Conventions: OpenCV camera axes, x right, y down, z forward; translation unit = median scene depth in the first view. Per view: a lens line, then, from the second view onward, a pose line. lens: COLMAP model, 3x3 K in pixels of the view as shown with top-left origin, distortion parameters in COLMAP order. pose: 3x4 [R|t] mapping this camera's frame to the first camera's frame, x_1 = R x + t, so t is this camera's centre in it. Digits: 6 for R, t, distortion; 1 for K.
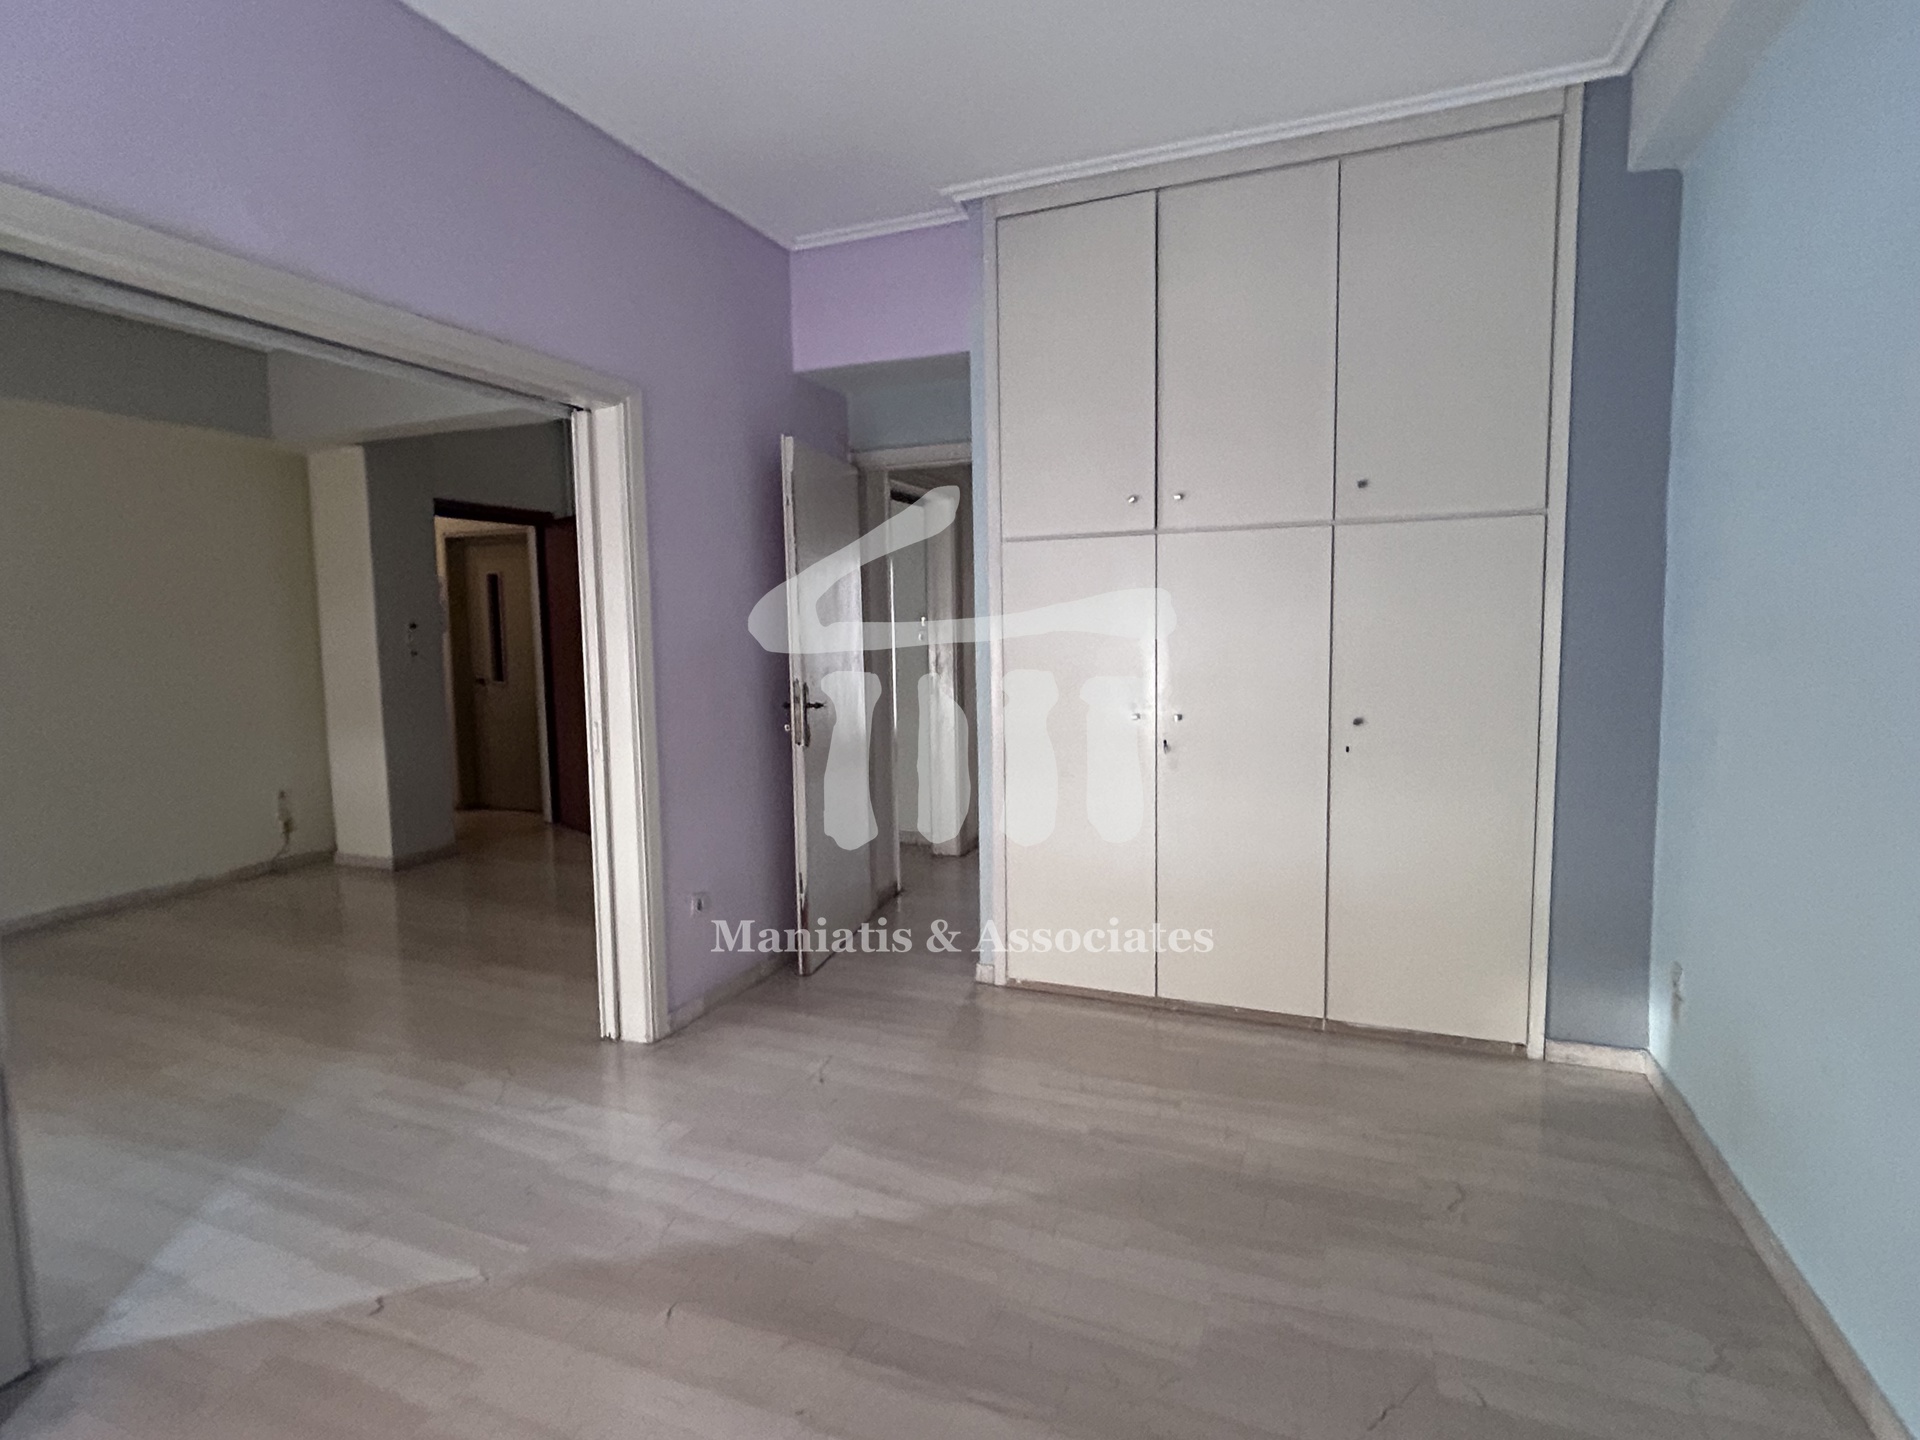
lens RADIAL K [[999.7, 0, 954.6], [0, 999.7, 712.4], [0, 0, 1]] dist [-0.007157, 0.007486]
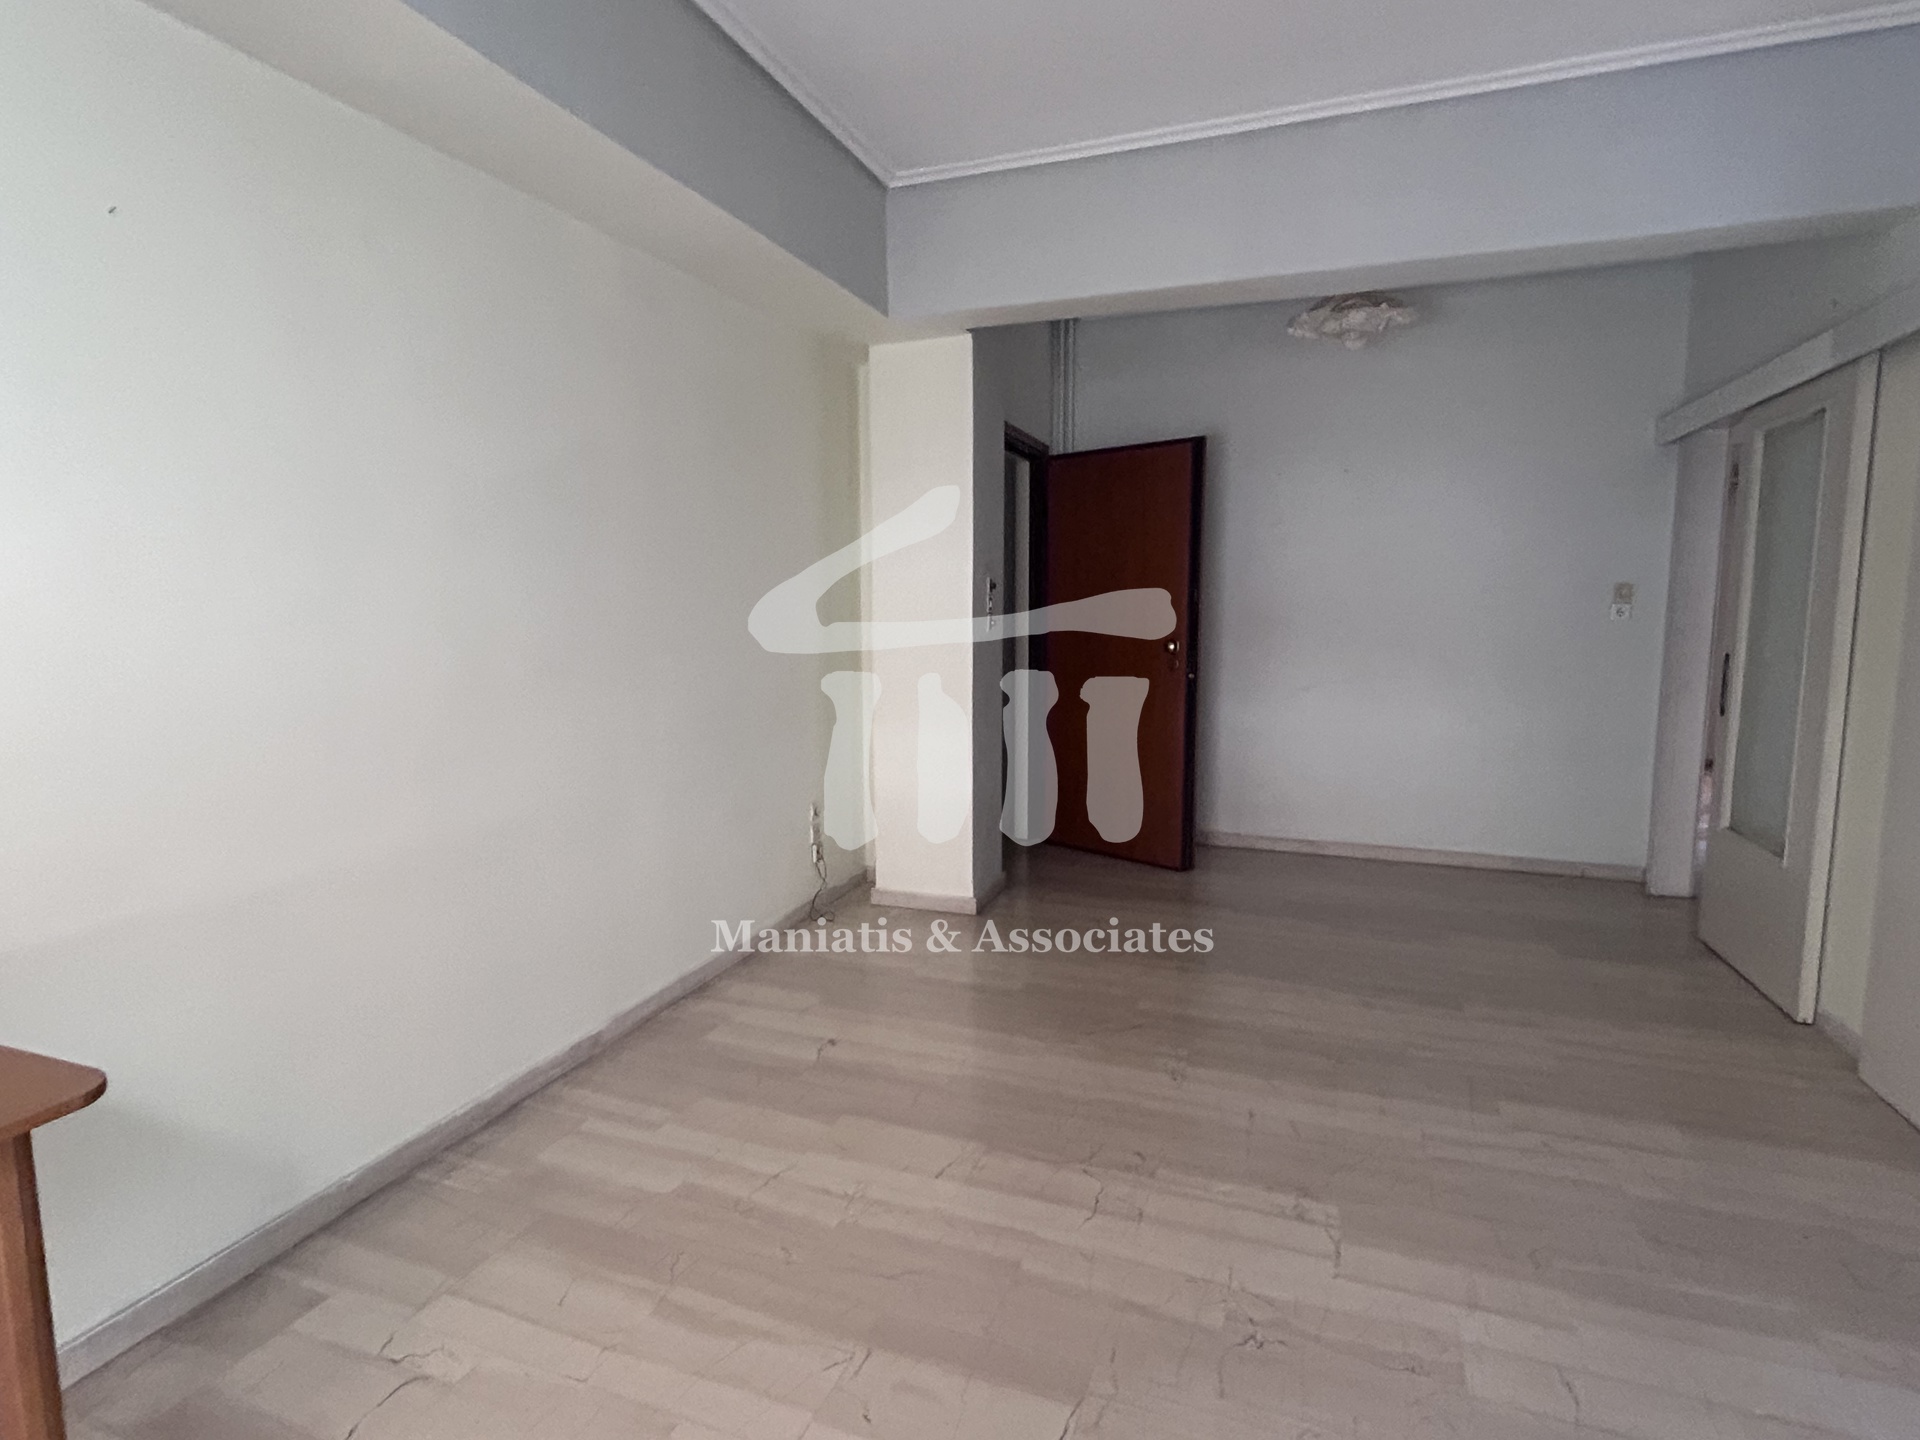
lens RADIAL K [[999.7, 0, 951.9], [0, 999.7, 725.5], [0, 0, 1]] dist [-0.007157, 0.007486]
pose [[0.999124, 0.009722, 0.040700, -1.064615], [-0.011257, 0.999227, 0.037653, -0.019380], [-0.040302, -0.038078, 0.998462, 0.457856]]
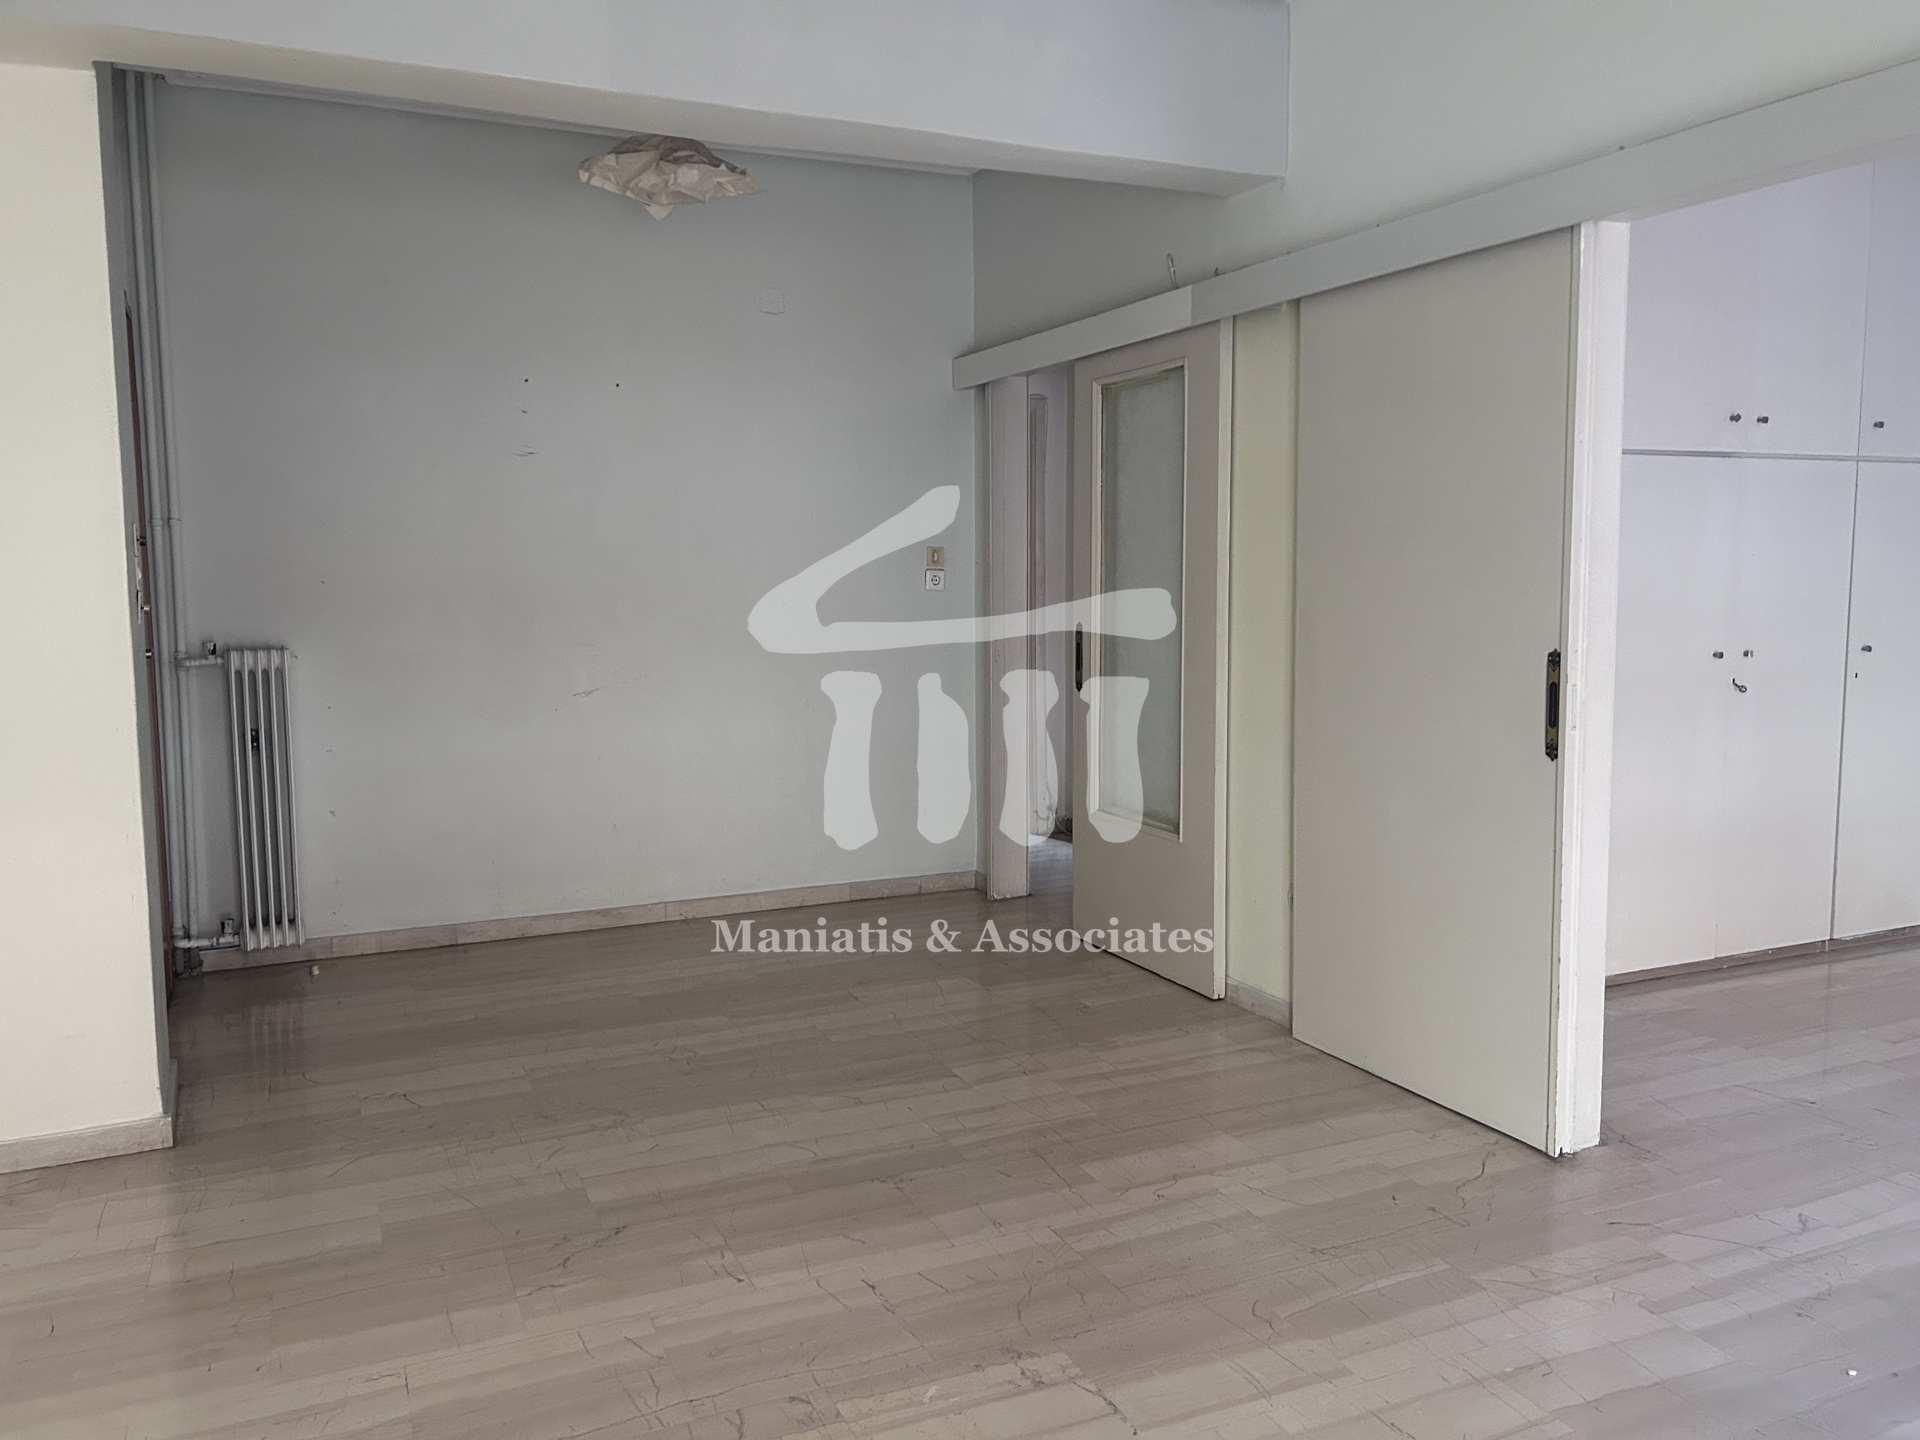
lens RADIAL K [[1447.4, 0, 951.1], [0, 1447.4, 721.2], [0, 0, 1]] dist [0.052218, -0.052082]
pose [[0.677303, -0.066883, 0.732657, -1.343734], [0.060402, 0.997552, 0.035226, -0.026790], [-0.733220, 0.020396, 0.679685, 0.632805]]
